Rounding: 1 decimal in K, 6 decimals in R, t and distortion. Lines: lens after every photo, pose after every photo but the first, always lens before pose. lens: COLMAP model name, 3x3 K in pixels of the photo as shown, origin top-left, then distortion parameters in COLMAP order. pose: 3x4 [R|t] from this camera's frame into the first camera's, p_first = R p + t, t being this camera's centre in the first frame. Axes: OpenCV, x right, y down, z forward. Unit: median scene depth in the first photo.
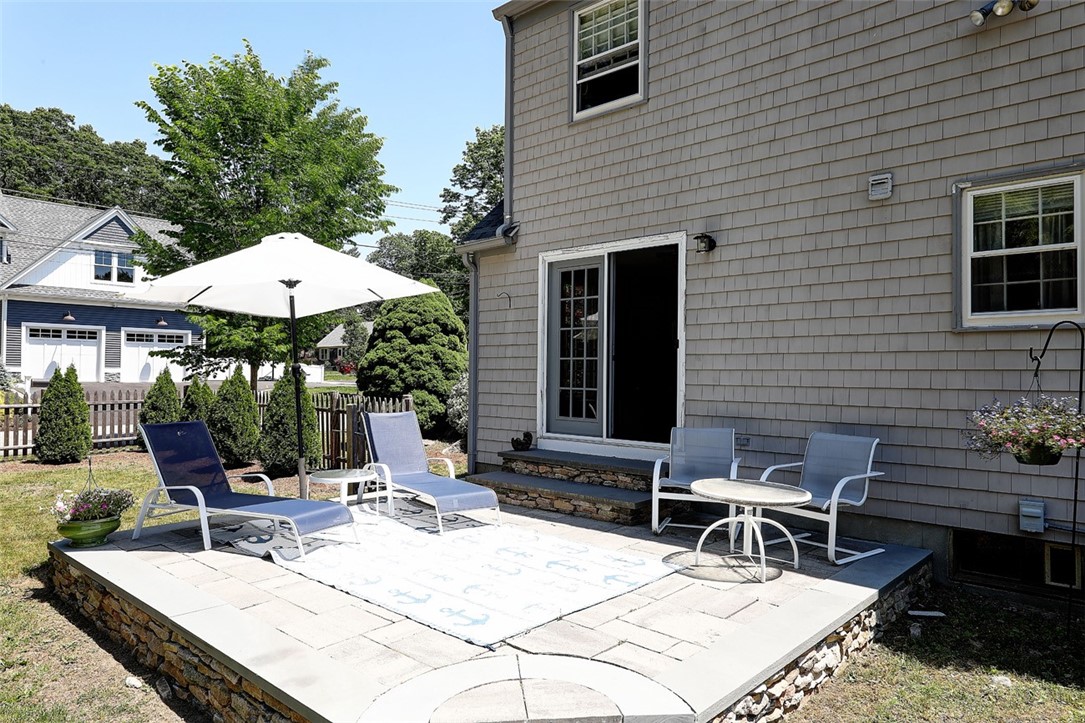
lens RADIAL K [[693.9, 0, 544.4], [0, 693.9, 362.5], [0, 0, 1]] dist [0.002833, 0.001347]
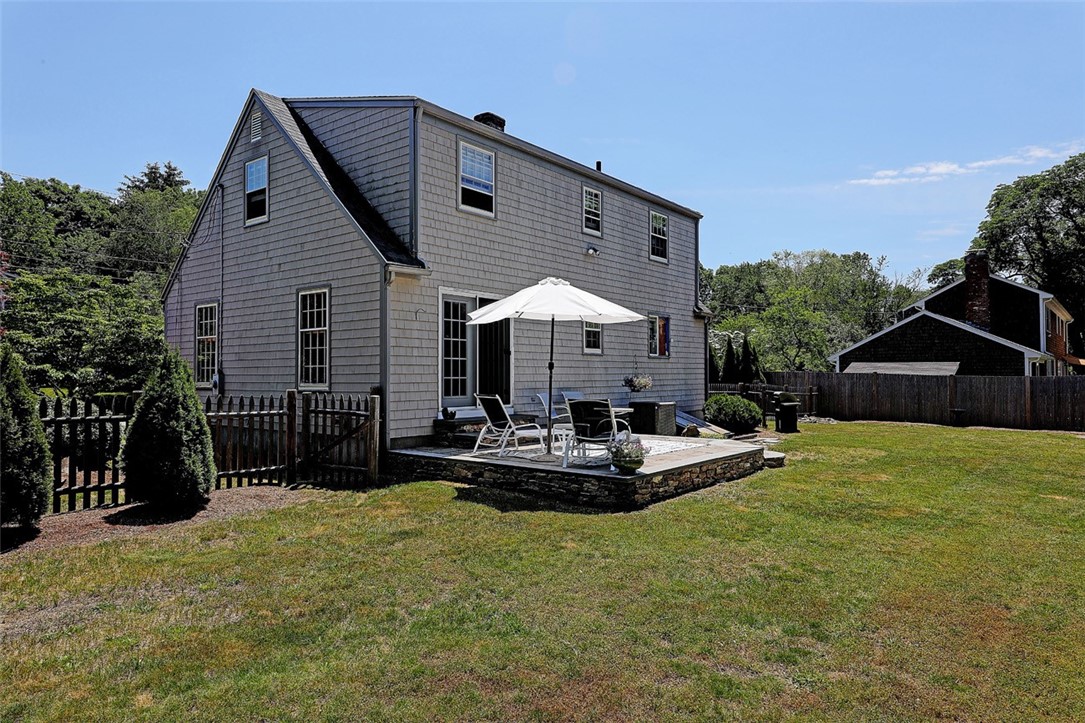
lens RADIAL K [[693.9, 0, 544.6], [0, 693.9, 368.5], [0, 0, 1]] dist [0.002833, 0.001347]
pose [[-0.066809, 0.010025, 0.997715, -0.838058], [-0.006336, 0.999925, -0.010471, 0.017167], [-0.997746, -0.007021, -0.066741, 0.493192]]
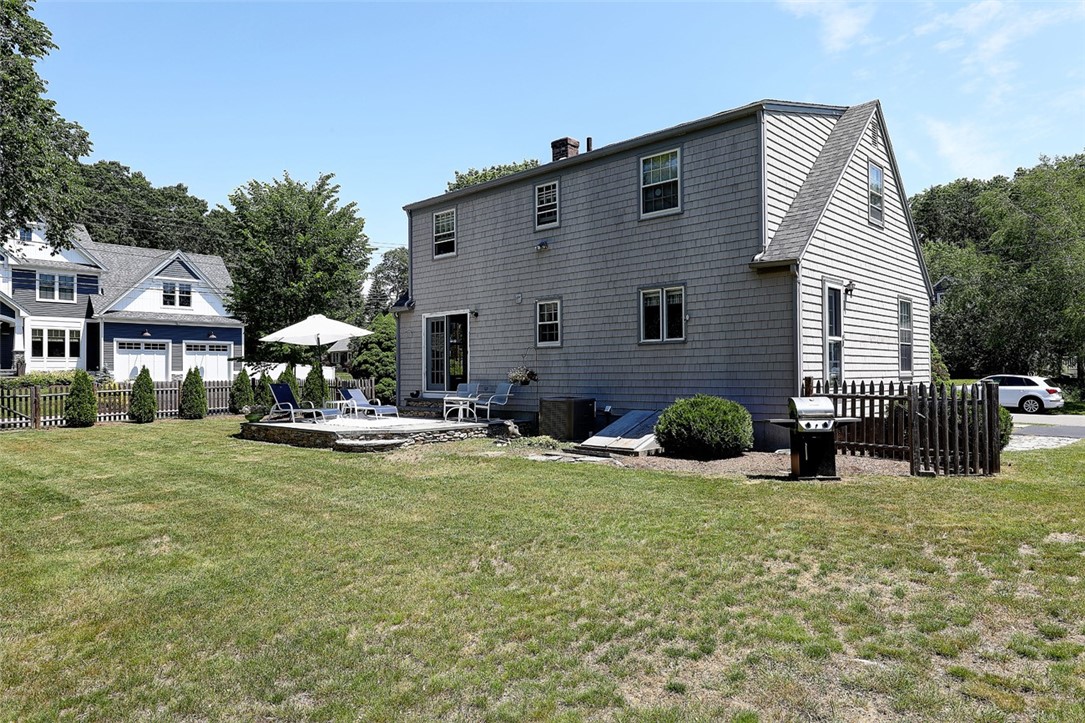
lens RADIAL K [[693.9, 0, 542.6], [0, 693.9, 359.3], [0, 0, 1]] dist [0.002833, 0.001347]
pose [[0.999691, -0.016363, -0.018730, 0.246937], [0.016286, 0.999858, -0.004268, 0.006586], [0.018797, 0.003961, 0.999815, -0.745662]]
